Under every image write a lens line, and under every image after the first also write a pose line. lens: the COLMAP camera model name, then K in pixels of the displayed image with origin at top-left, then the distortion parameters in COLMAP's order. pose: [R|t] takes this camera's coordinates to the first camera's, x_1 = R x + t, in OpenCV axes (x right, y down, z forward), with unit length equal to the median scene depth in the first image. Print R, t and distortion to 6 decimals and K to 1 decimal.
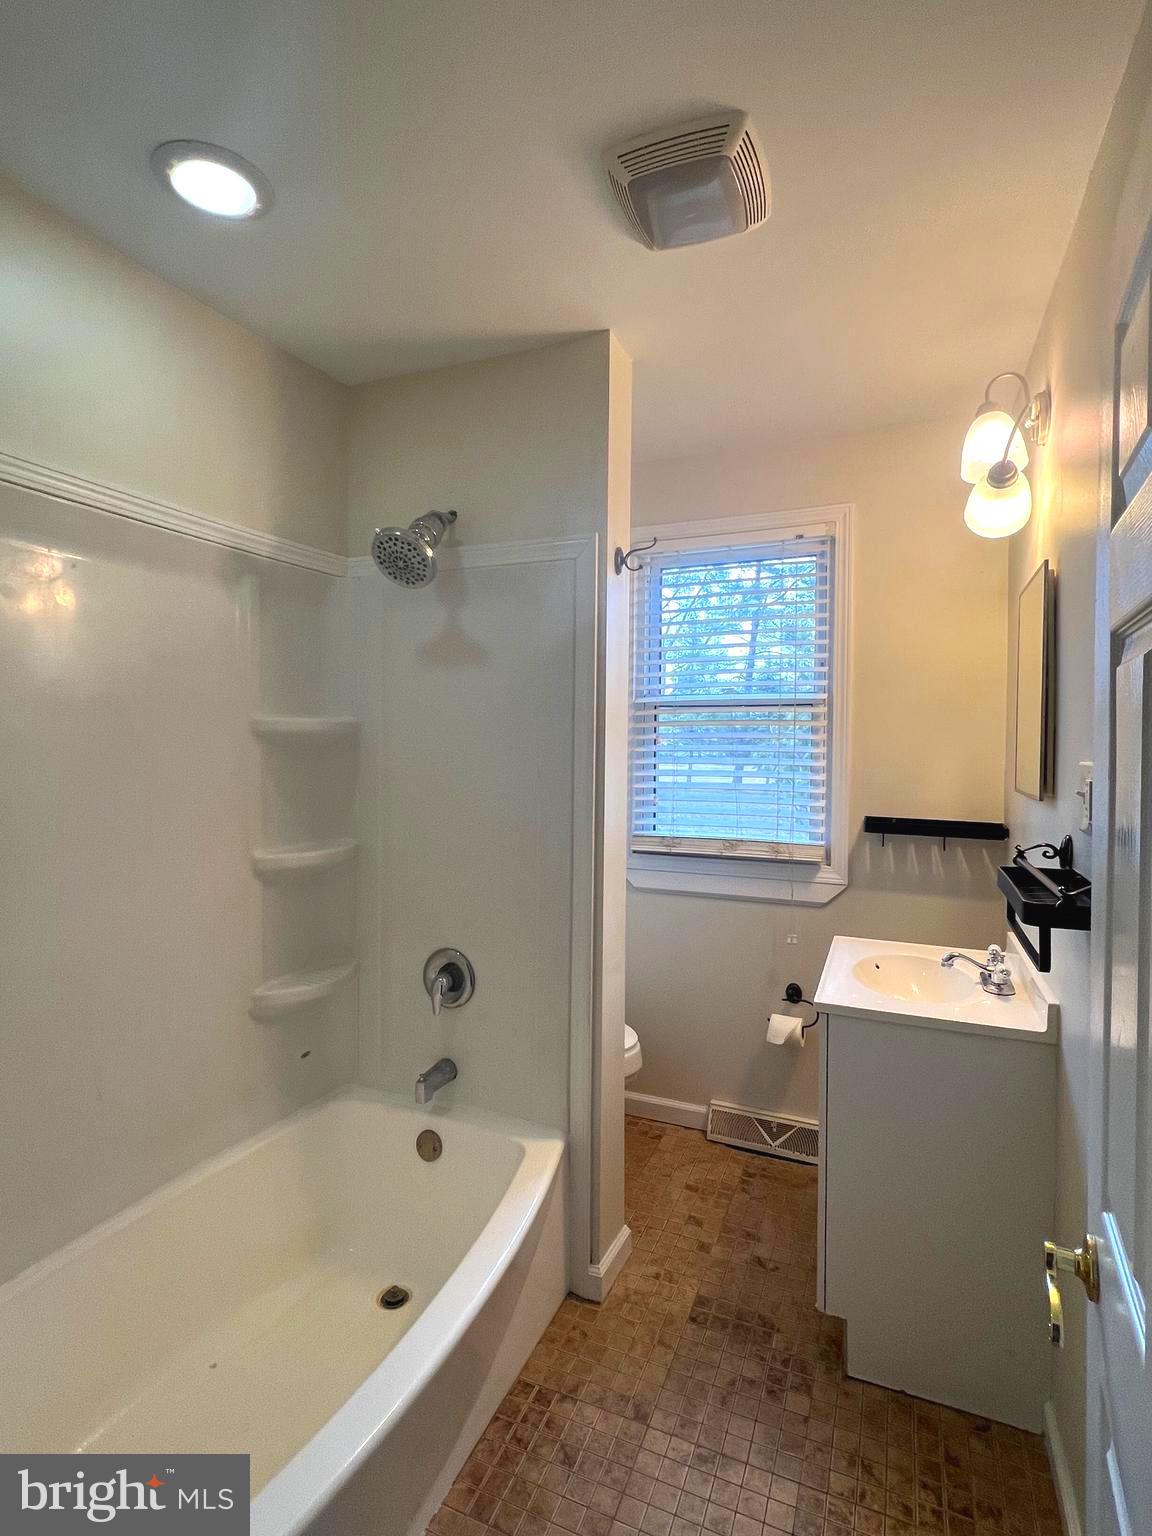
lens RADIAL K [[760.9, 0, 570.3], [0, 760.9, 772.6], [0, 0, 1]] dist [-0.000656, 0.000807]
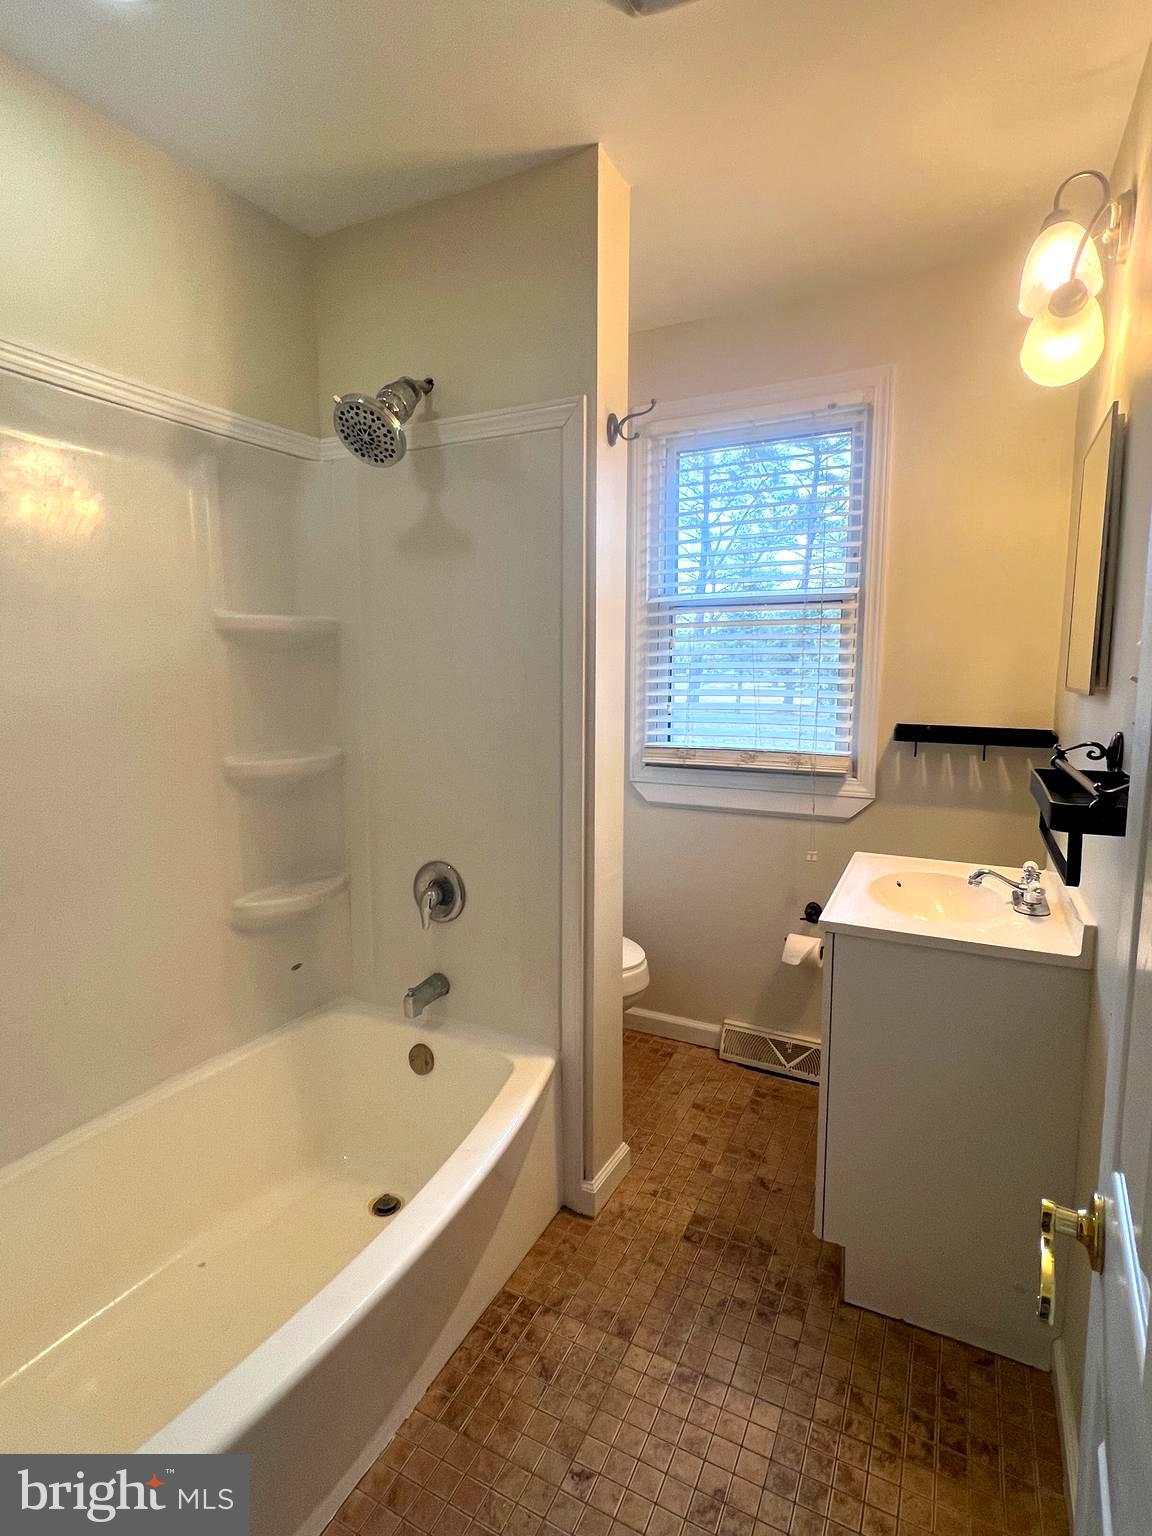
lens RADIAL K [[760.9, 0, 570.3], [0, 760.9, 772.6], [0, 0, 1]] dist [-0.000656, 0.000807]
pose [[0.997925, 0.000326, -0.064382, 0.073585], [0.006111, 0.994992, 0.099767, 0.029564], [0.064092, -0.099953, 0.992926, 0.084692]]
